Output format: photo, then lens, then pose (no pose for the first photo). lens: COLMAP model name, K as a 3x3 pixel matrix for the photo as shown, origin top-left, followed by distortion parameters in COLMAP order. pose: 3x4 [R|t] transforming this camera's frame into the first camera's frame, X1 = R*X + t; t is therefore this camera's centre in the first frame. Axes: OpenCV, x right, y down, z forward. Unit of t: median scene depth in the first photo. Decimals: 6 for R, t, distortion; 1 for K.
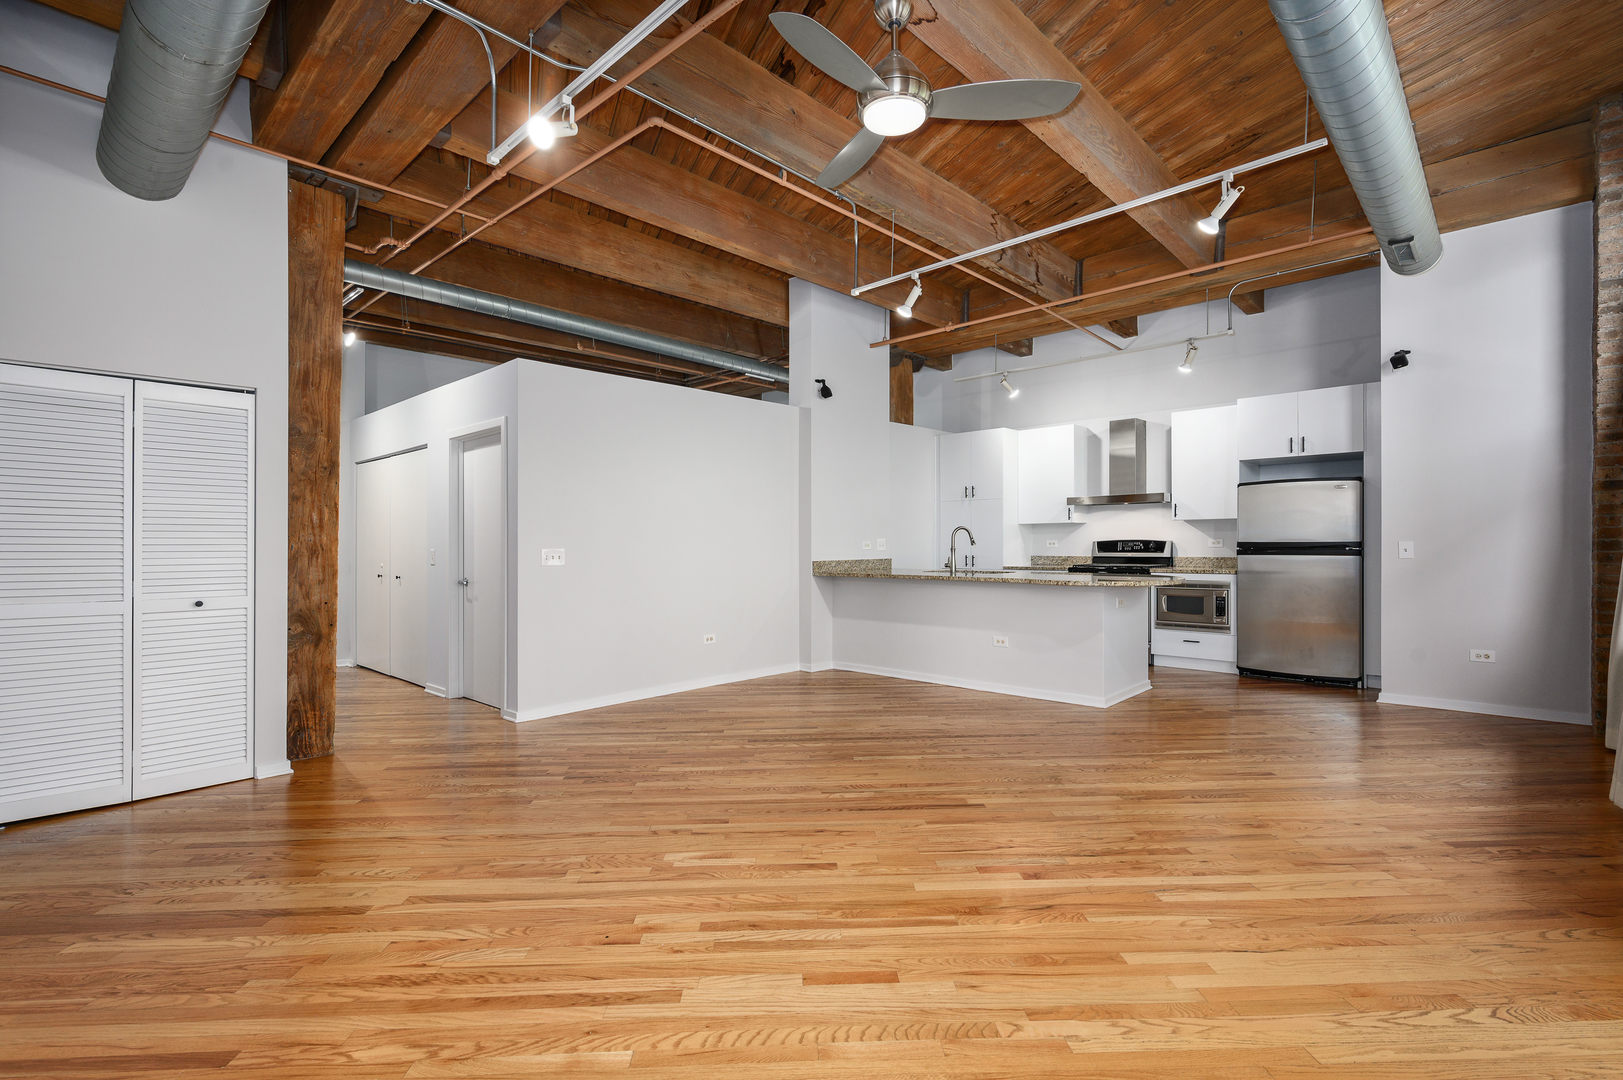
lens RADIAL K [[737.6, 0, 774.2], [0, 737.6, 540.3], [0, 0, 1]] dist [0.000141, 0.000024]
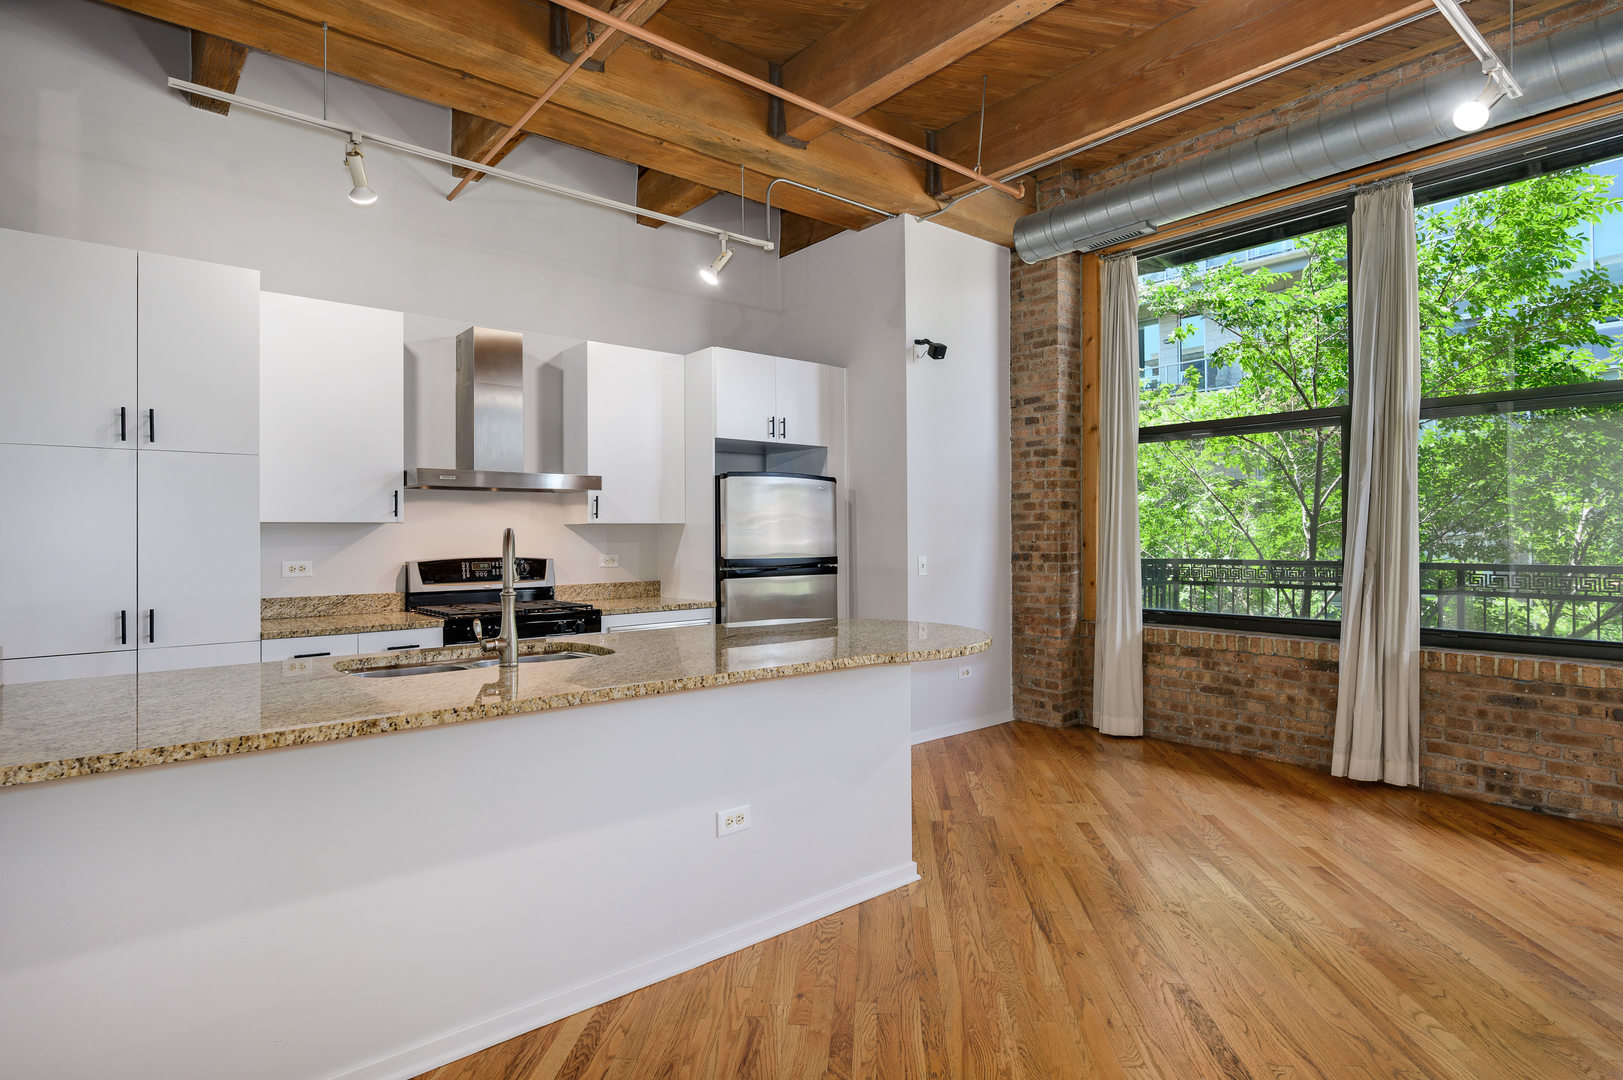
lens RADIAL K [[837.0, 0, 815.6], [0, 837.0, 524.7], [0, 0, 1]] dist [0.000980, 0.000436]
pose [[0.061941, 0.022528, 0.997826, -0.124916], [0.005273, 0.999724, -0.022898, -0.010610], [-0.998066, 0.006680, 0.061805, 0.828356]]
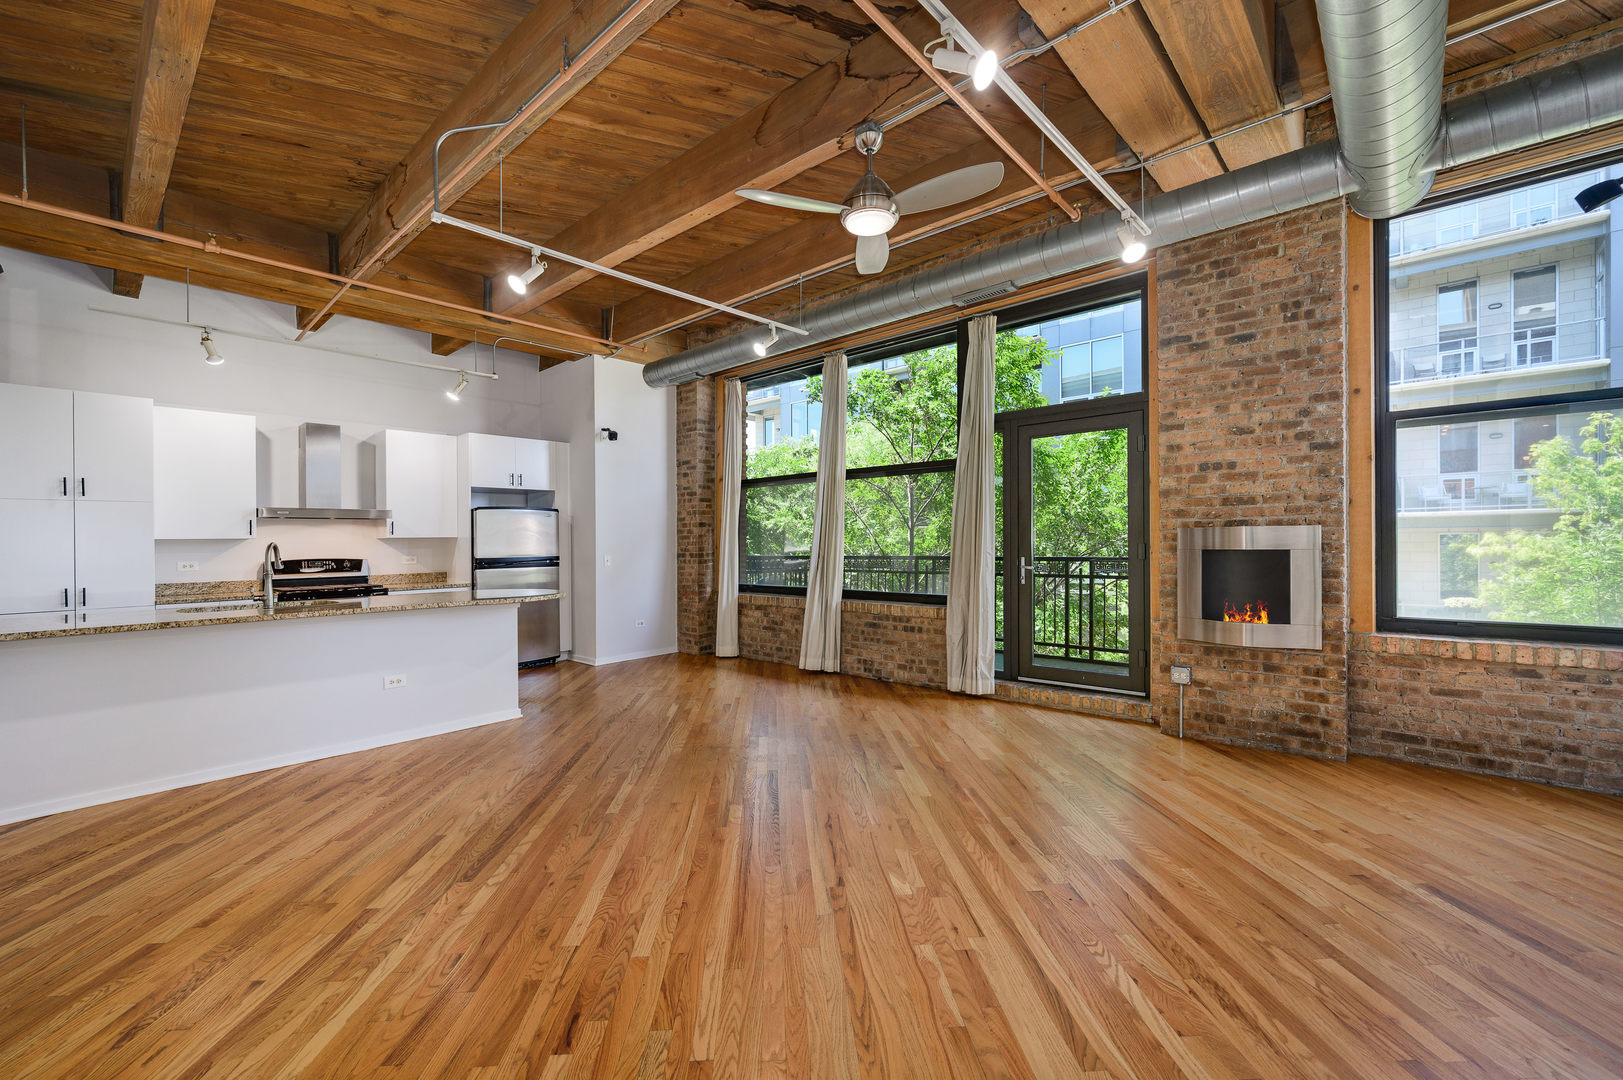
lens RADIAL K [[677.9, 0, 834.6], [0, 677.9, 536.2], [0, 0, 1]] dist [-0.000624, -0.000296]
pose [[-0.065243, 0.018176, 0.997704, -0.435393], [0.015239, 0.999736, -0.017217, -0.005017], [-0.997753, 0.014081, -0.065502, 0.491503]]
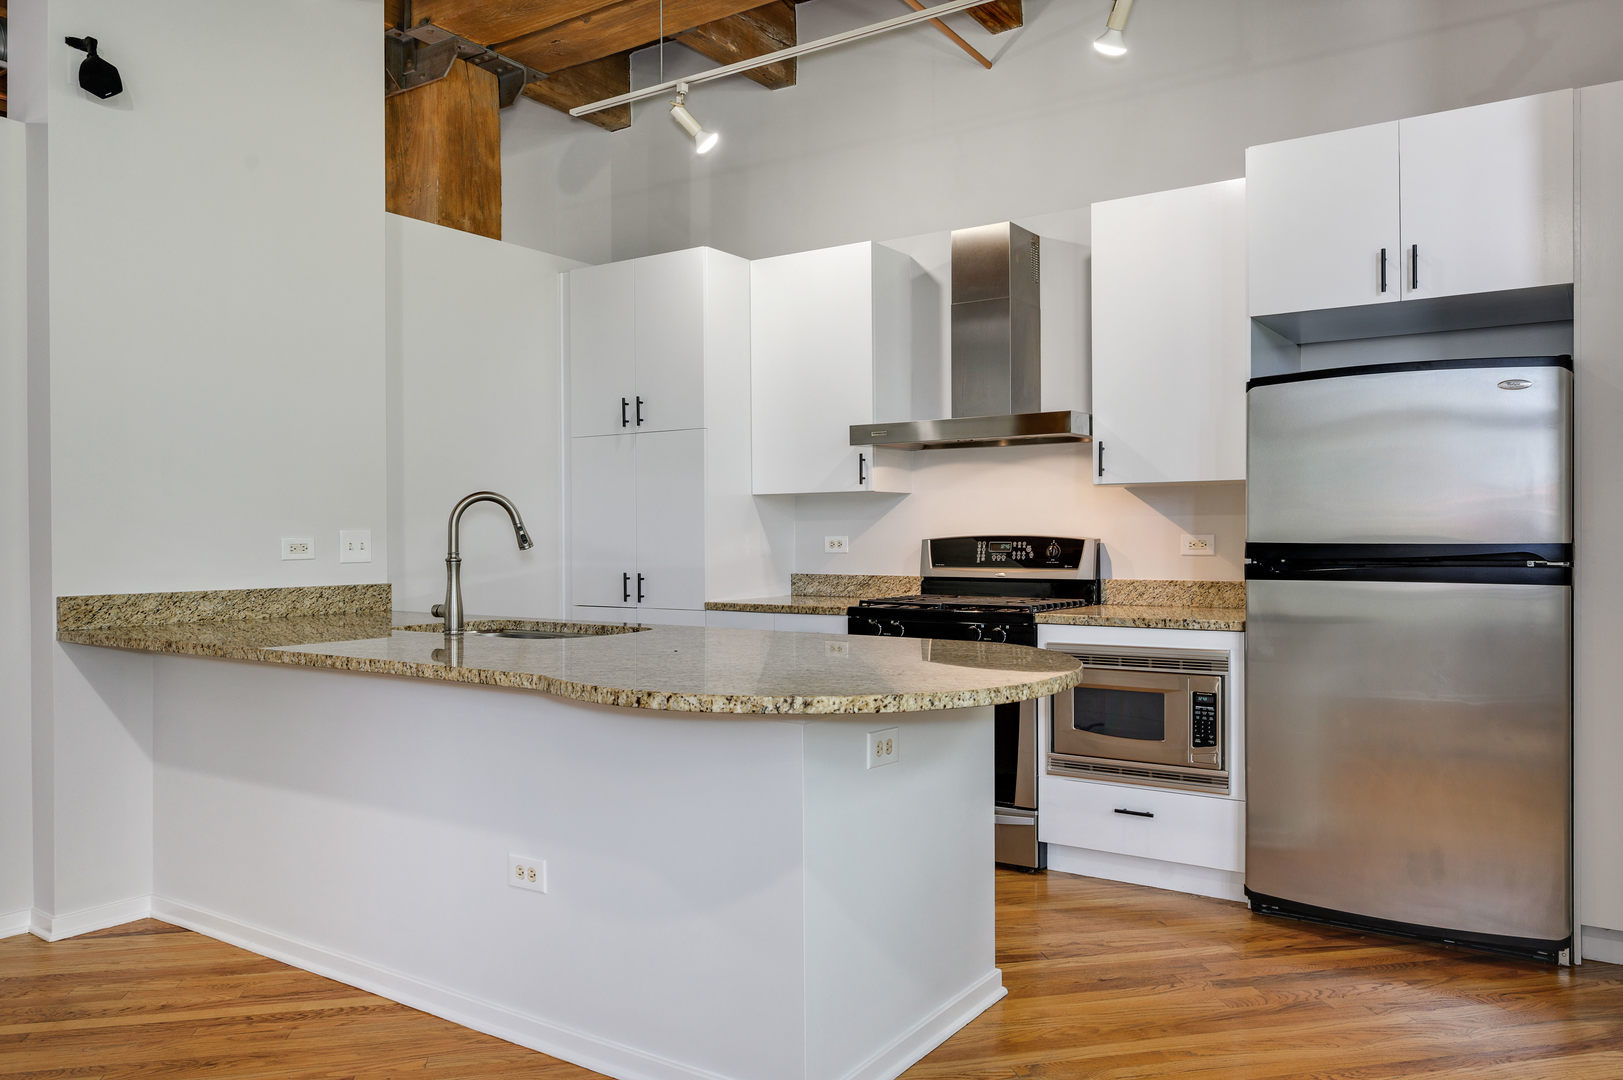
lens RADIAL K [[1184.7, 0, 808.7], [0, 1184.7, 523.2], [0, 0, 1]] dist [-0.002863, -0.001637]
pose [[0.980329, 0.005972, 0.197282, 0.291454], [-0.004101, 0.999943, -0.009894, -0.000576], [-0.197329, 0.008890, 0.980297, 0.455269]]
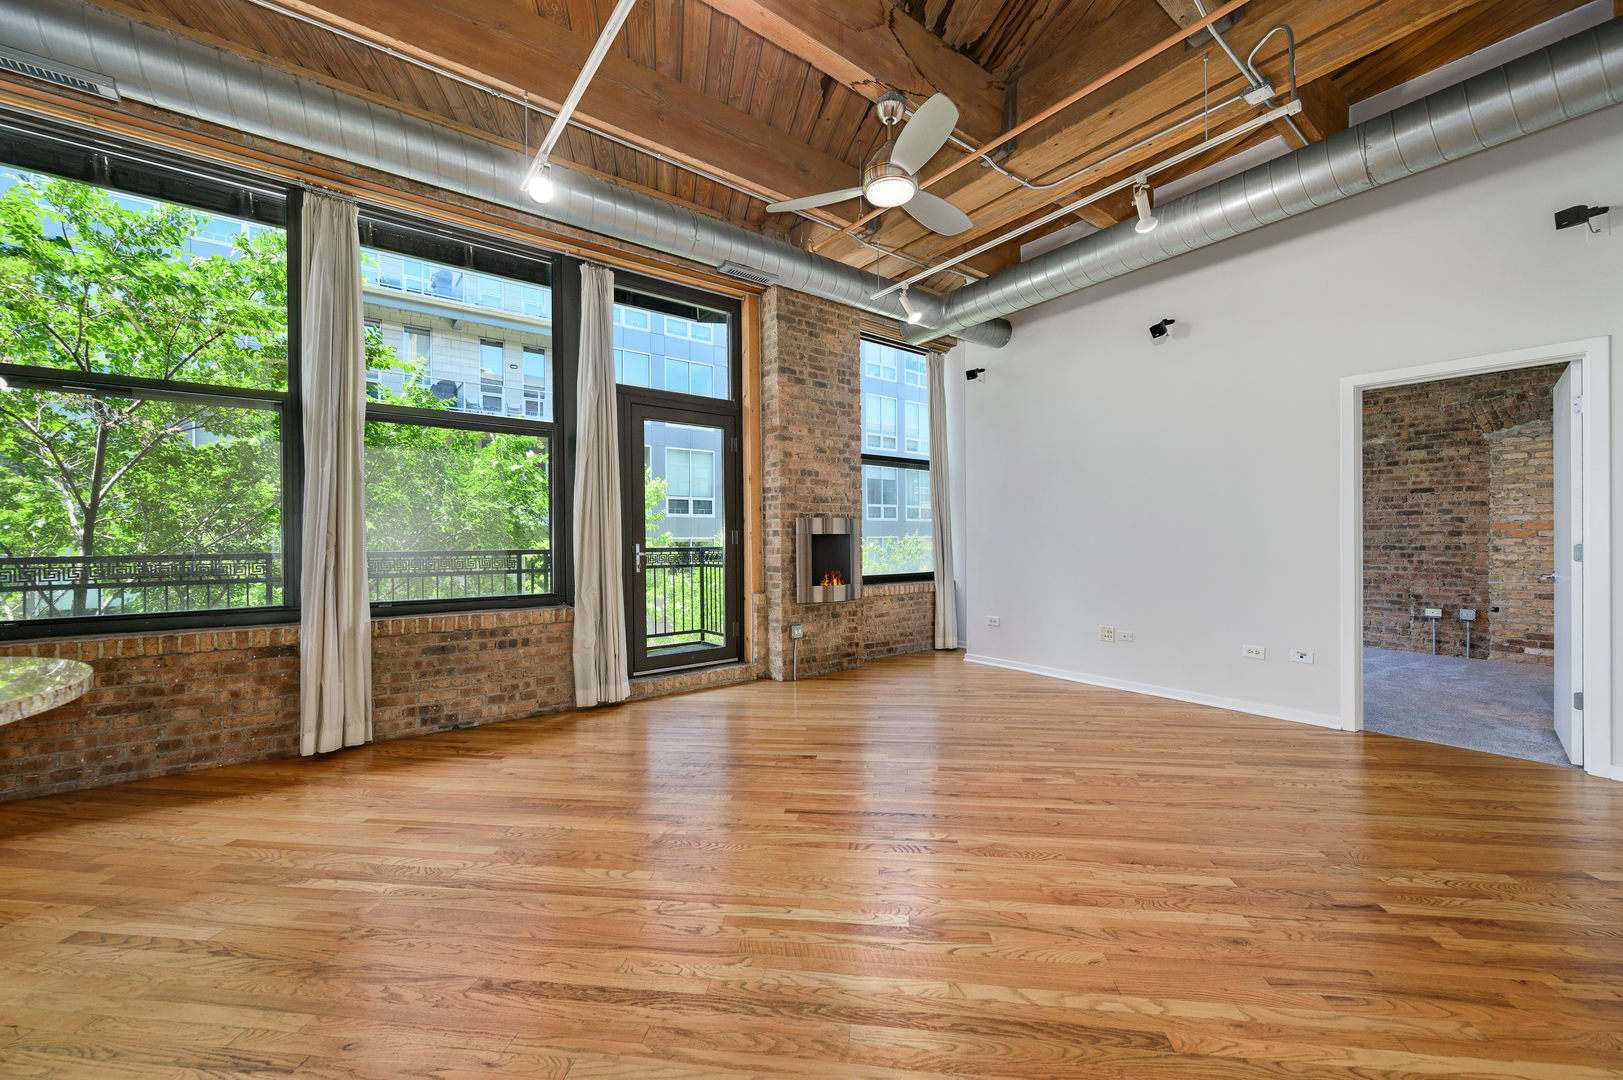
lens RADIAL K [[672.9, 0, 808.3], [0, 672.9, 541.9], [0, 0, 1]] dist [0.001193, -0.000123]
pose [[-0.994789, 0.019581, 0.100057, 0.098110], [0.019890, 0.999800, 0.002088, 0.009873], [-0.099996, 0.004067, -0.994979, 0.949321]]
